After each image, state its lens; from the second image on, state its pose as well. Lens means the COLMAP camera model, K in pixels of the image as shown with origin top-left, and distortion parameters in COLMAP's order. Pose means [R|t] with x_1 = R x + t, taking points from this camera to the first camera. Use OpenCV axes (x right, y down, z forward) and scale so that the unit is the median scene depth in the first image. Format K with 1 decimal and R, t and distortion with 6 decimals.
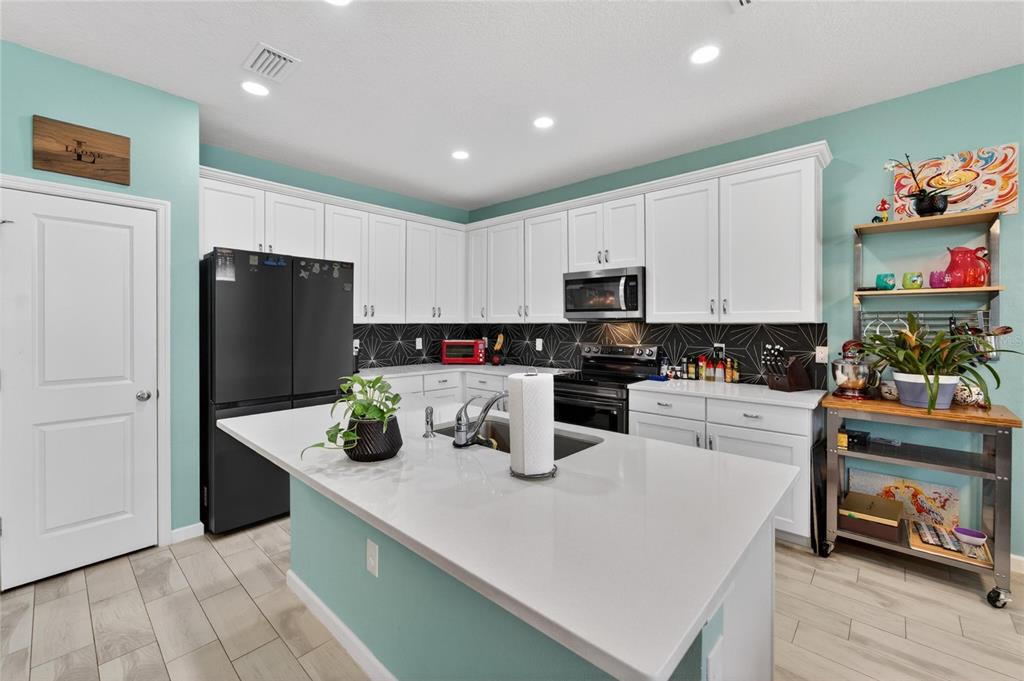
lens RADIAL K [[419.4, 0, 512.0], [0, 419.4, 340.5], [0, 0, 1]] dist [0.000978, 0.000134]
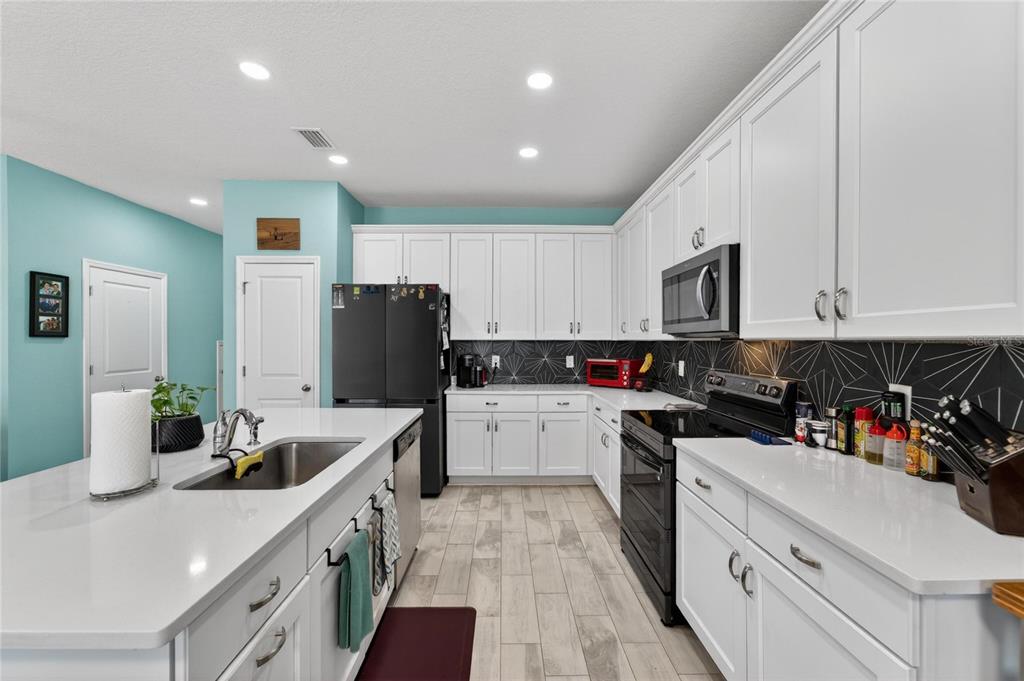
lens RADIAL K [[419.4, 0, 512.0], [0, 419.4, 340.5], [0, 0, 1]] dist [0.000978, 0.000134]
pose [[0.691543, 0.002533, -0.722331, 0.513036], [-0.032384, 0.999097, -0.027501, -0.014034], [0.721609, 0.042410, 0.691001, 0.361450]]
